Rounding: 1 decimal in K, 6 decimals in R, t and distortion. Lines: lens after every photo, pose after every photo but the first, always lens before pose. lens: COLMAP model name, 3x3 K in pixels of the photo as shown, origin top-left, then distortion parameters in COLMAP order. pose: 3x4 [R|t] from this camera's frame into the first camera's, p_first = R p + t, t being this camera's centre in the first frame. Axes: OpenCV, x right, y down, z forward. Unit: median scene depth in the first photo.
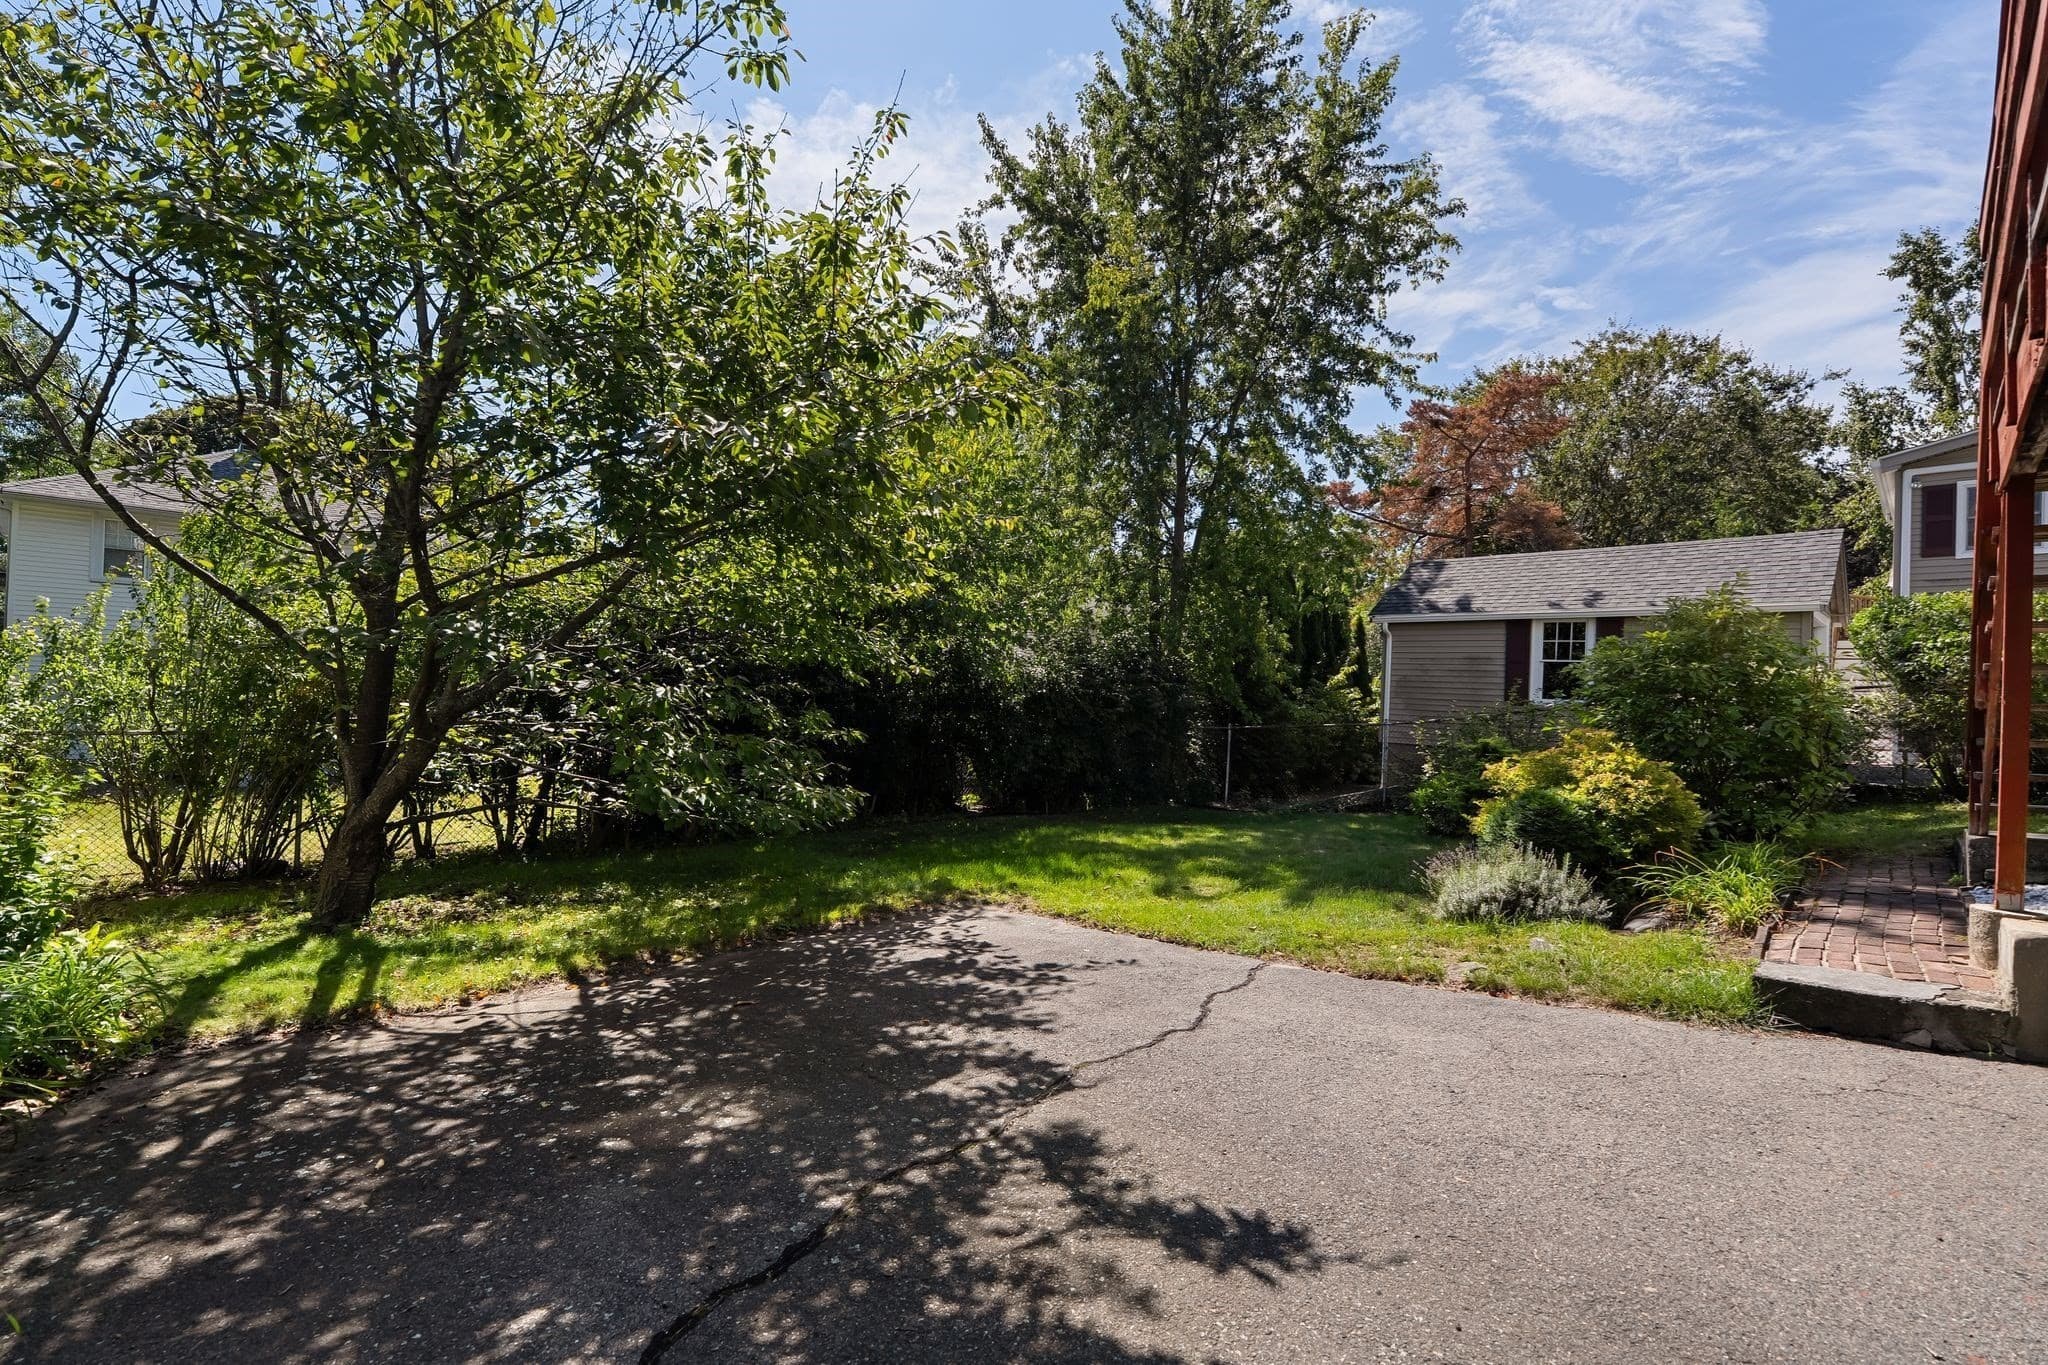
lens RADIAL K [[931.7, 0, 1016.4], [0, 931.7, 669.2], [0, 0, 1]] dist [-0.014105, -0.001510]
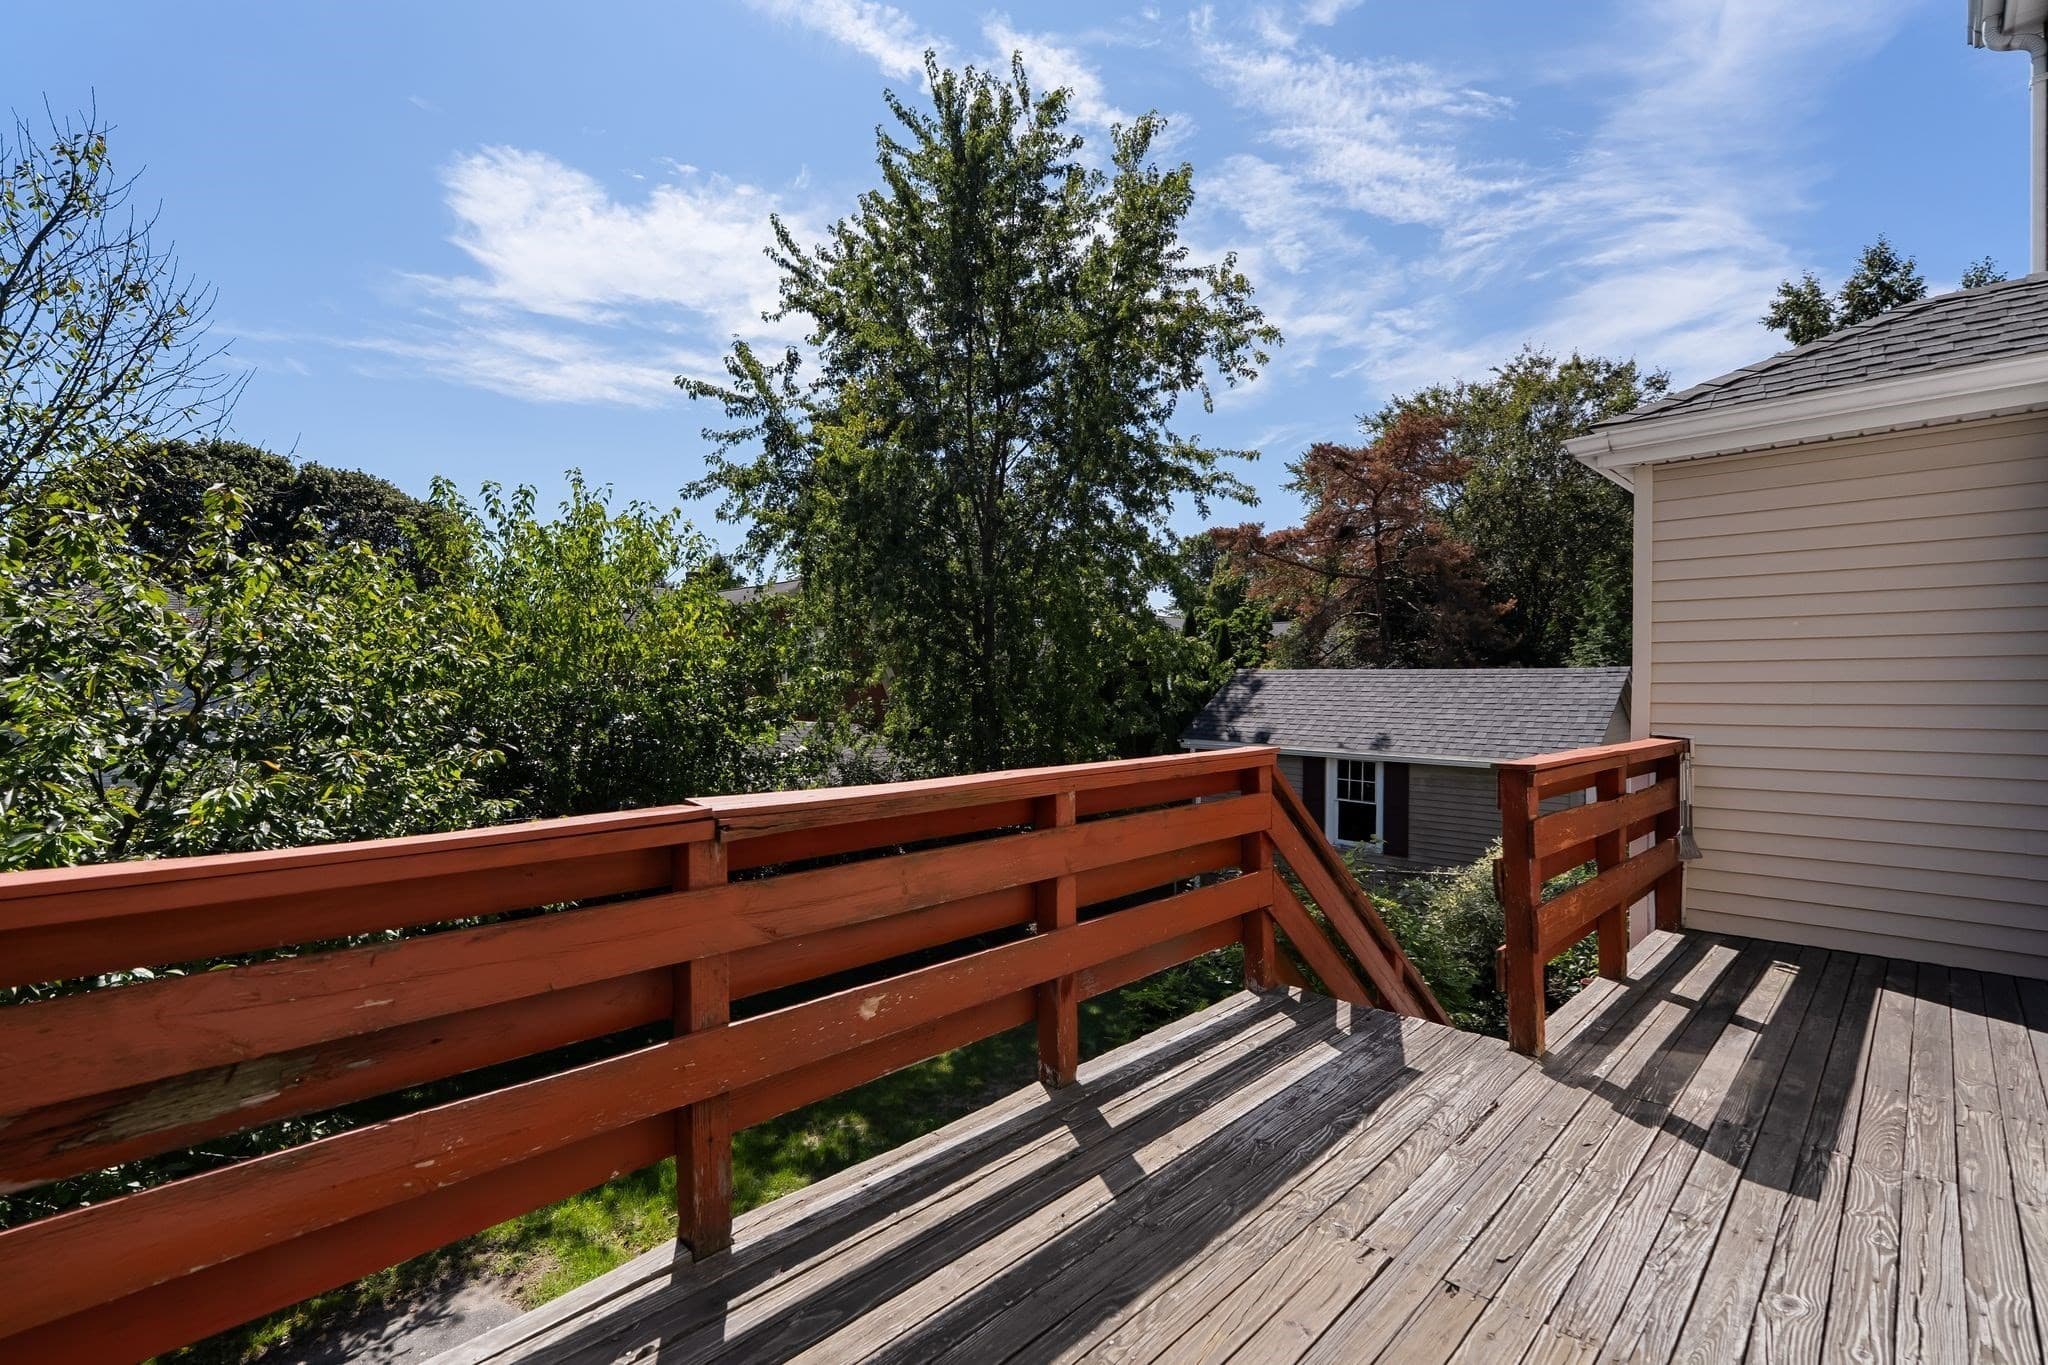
lens RADIAL K [[919.6, 0, 1024.0], [0, 919.6, 682.5], [0, 0, 1]] dist [-0.012938, 0.000181]
pose [[0.999564, -0.022985, 0.018511, 0.730801], [0.022501, 0.999410, 0.025956, -0.527023], [-0.019097, -0.025528, 0.999492, 0.172280]]
